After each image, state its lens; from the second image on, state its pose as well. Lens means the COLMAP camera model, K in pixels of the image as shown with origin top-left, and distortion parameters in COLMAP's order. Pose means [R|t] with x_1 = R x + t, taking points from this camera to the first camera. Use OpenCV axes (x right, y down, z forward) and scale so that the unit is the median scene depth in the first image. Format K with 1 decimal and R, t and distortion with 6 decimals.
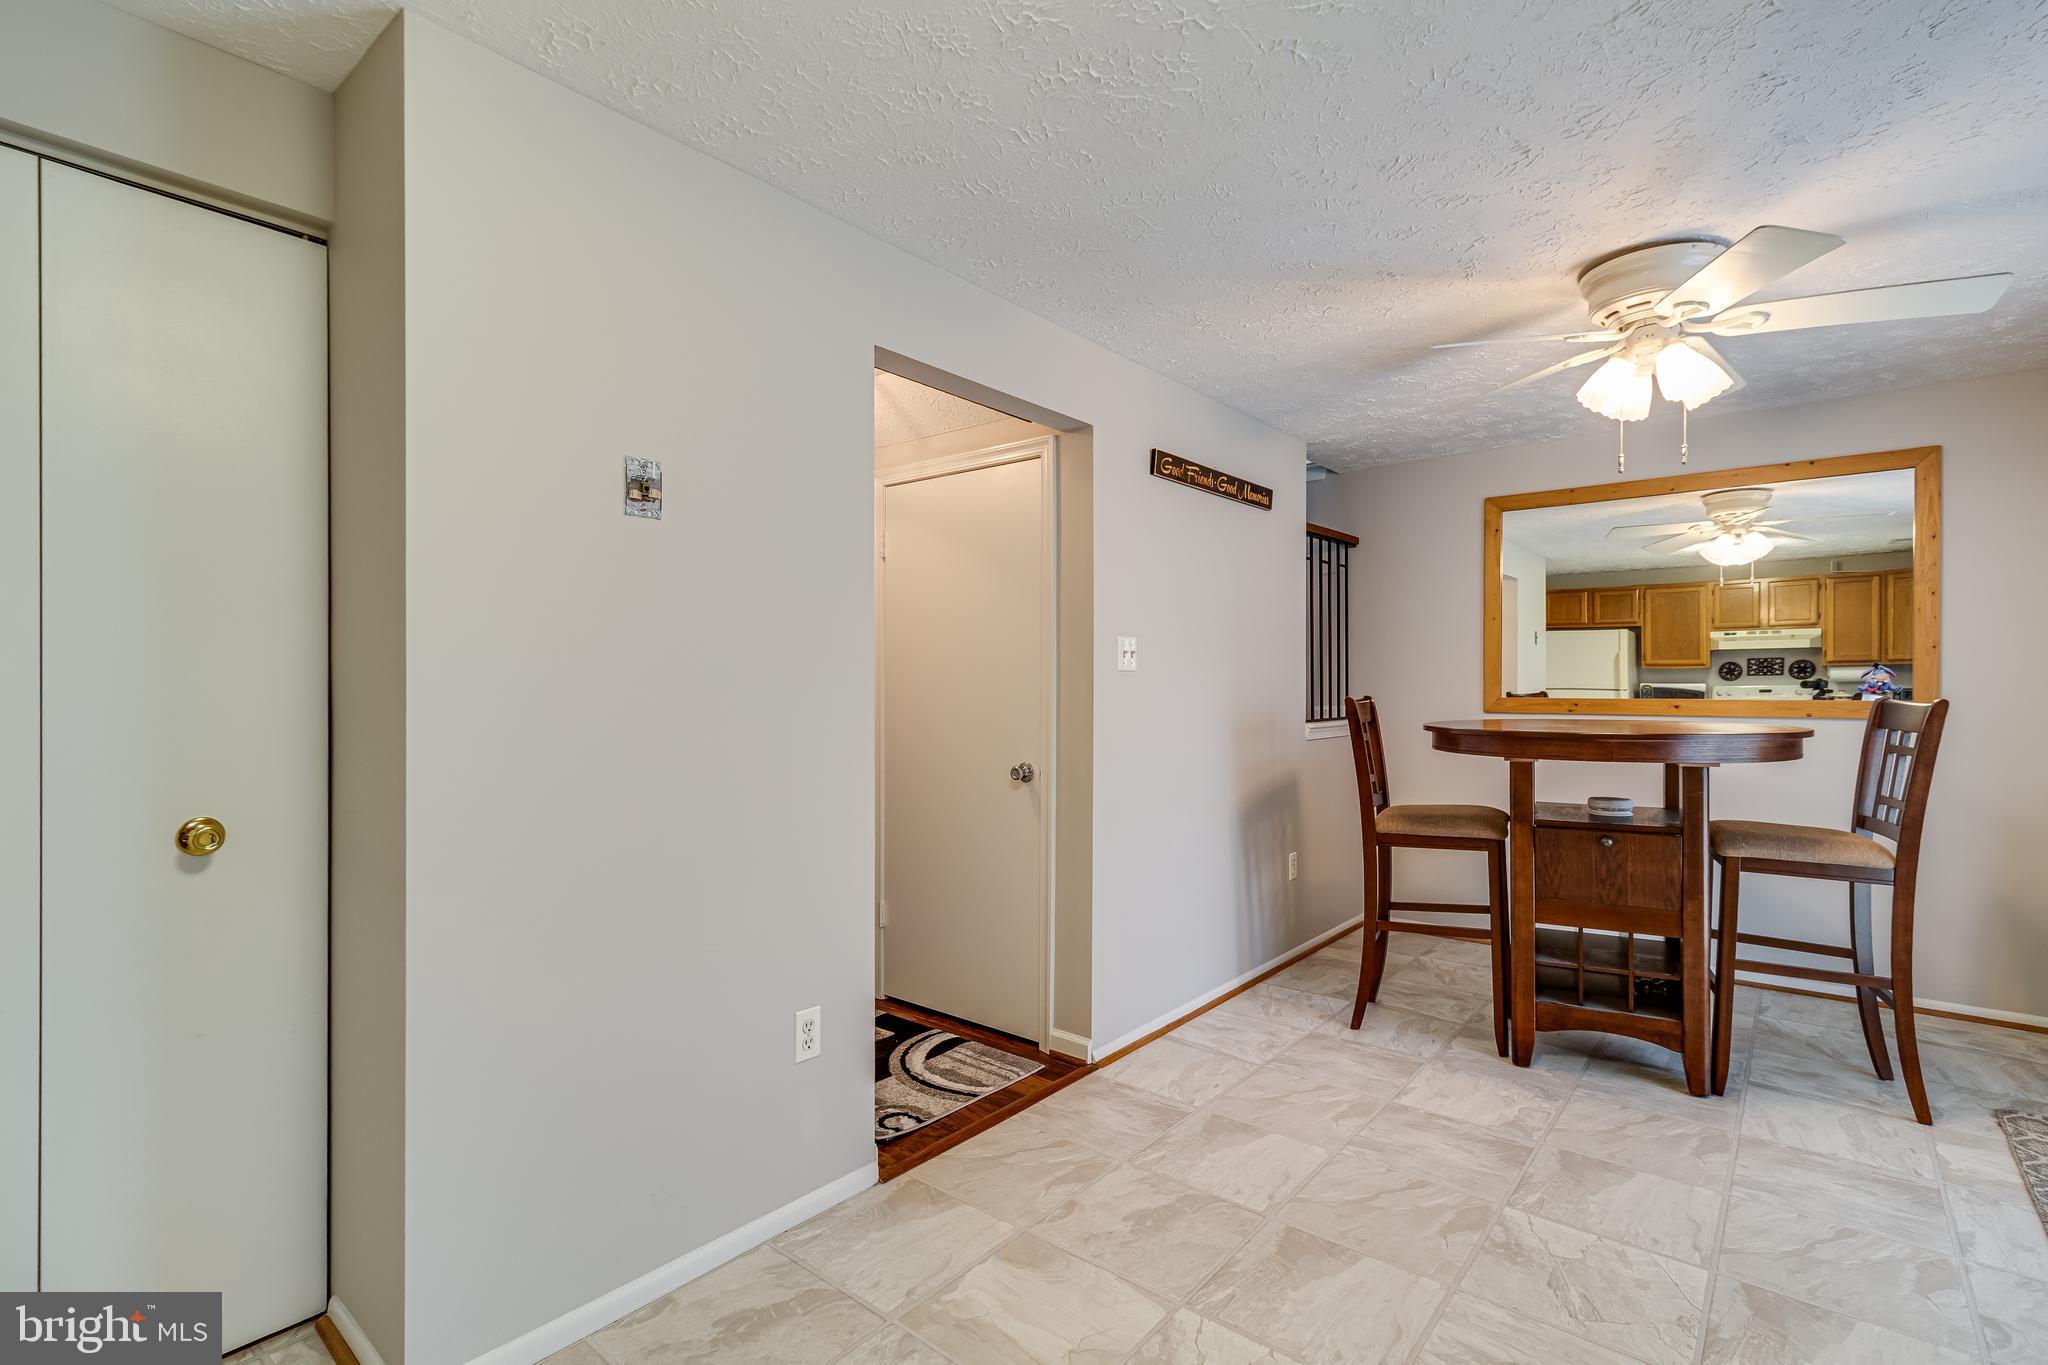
lens RADIAL K [[939.6, 0, 1021.1], [0, 939.6, 691.2], [0, 0, 1]] dist [-0.000613, 0.000887]
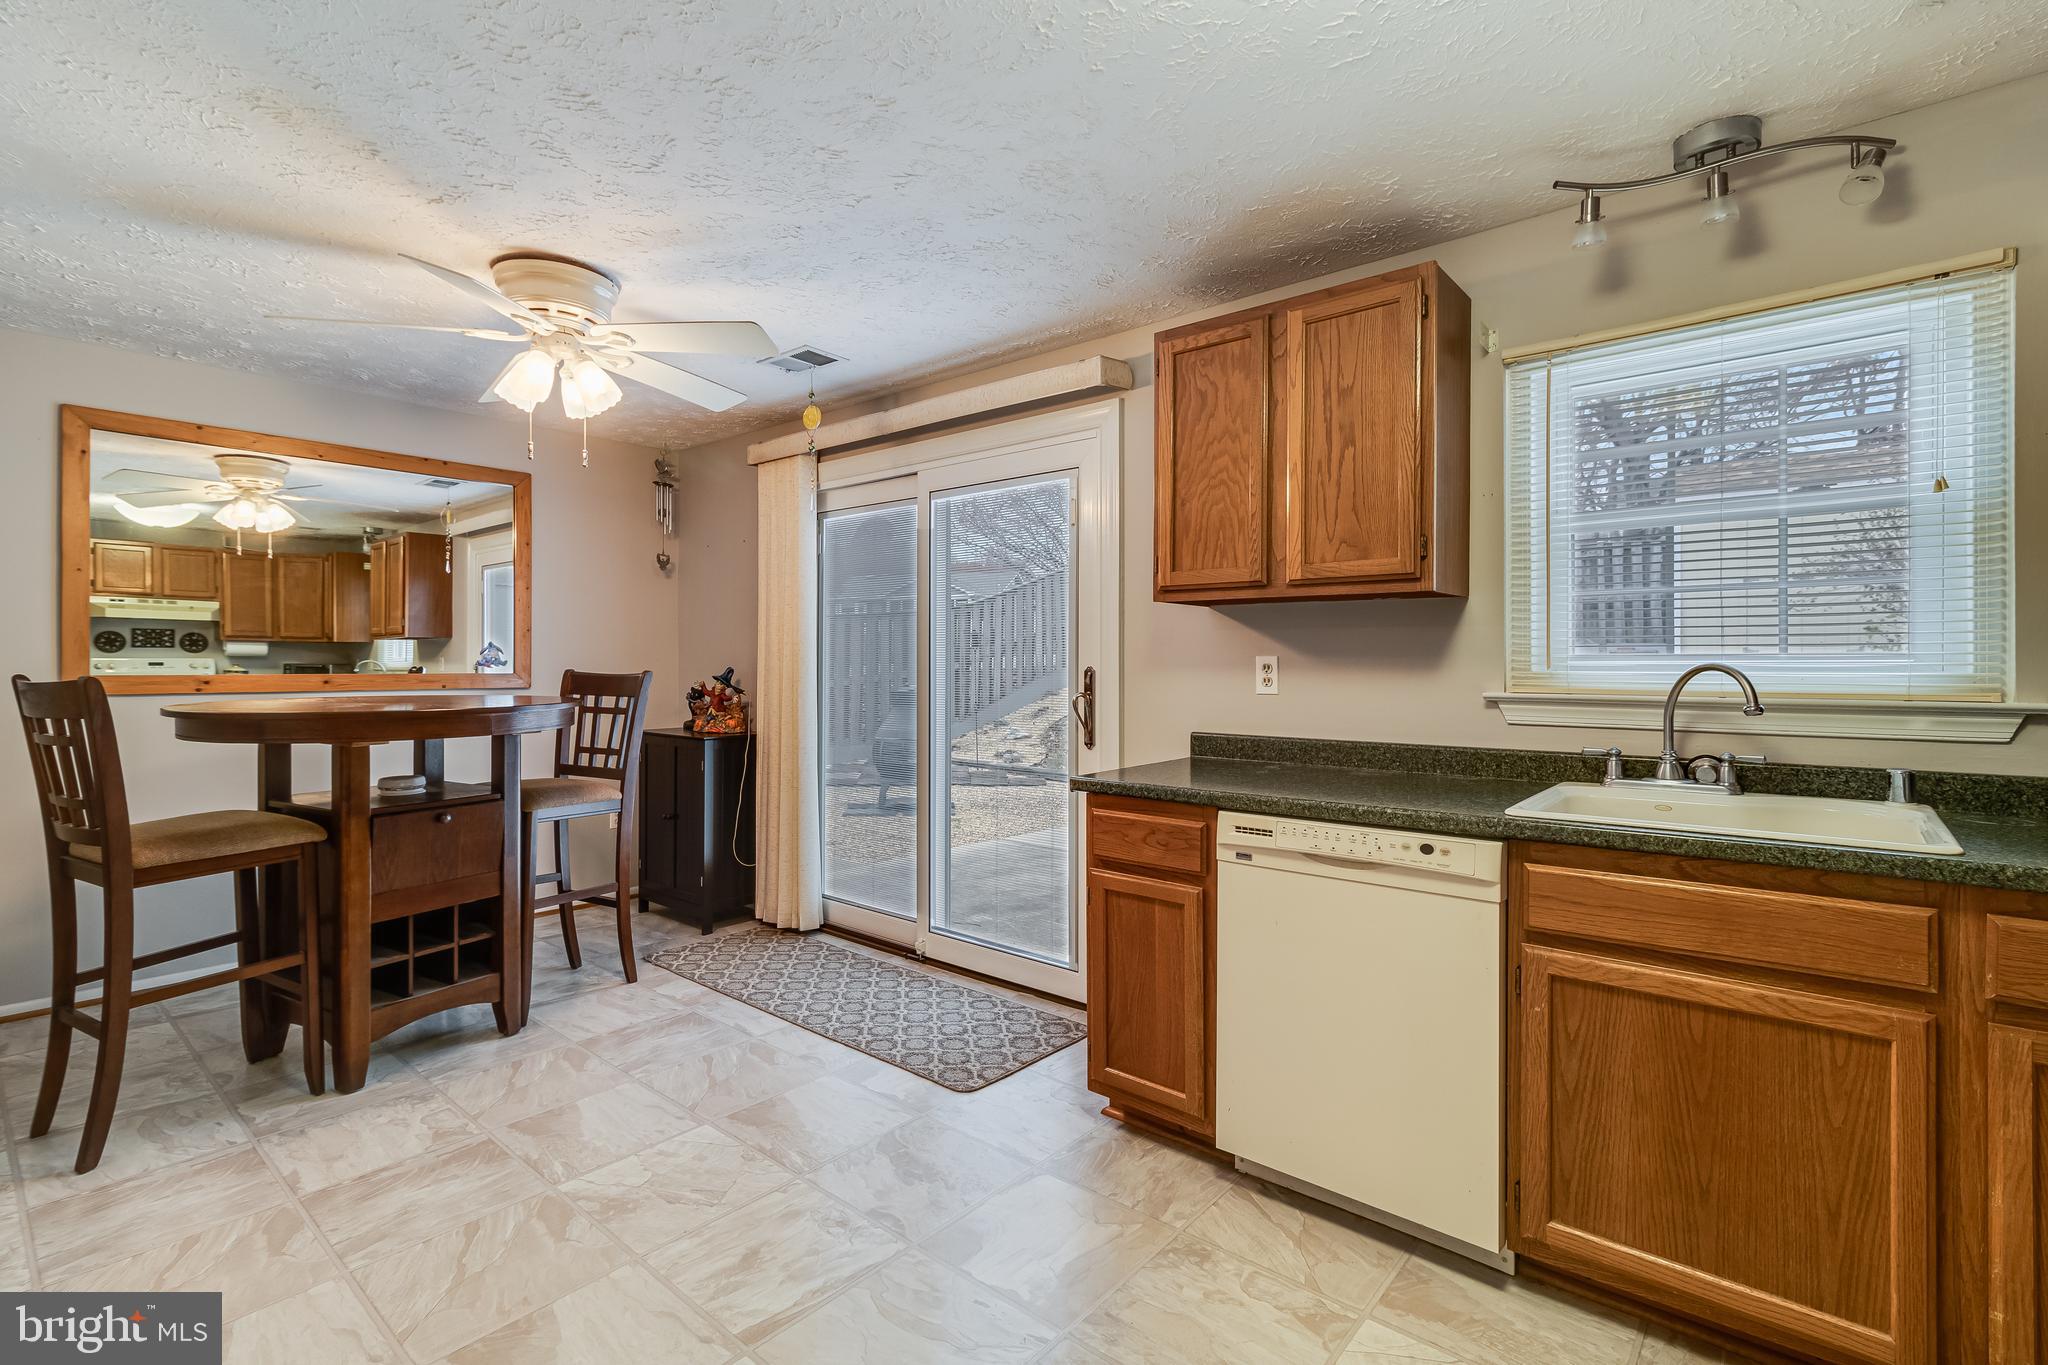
lens RADIAL K [[939.6, 0, 1016.1], [0, 939.6, 665.6], [0, 0, 1]] dist [-0.000613, 0.000887]
pose [[0.013845, -0.002454, 0.999901, -0.363935], [0.000622, 0.999997, 0.002446, -0.002870], [-0.999904, 0.000588, 0.013846, 0.389737]]
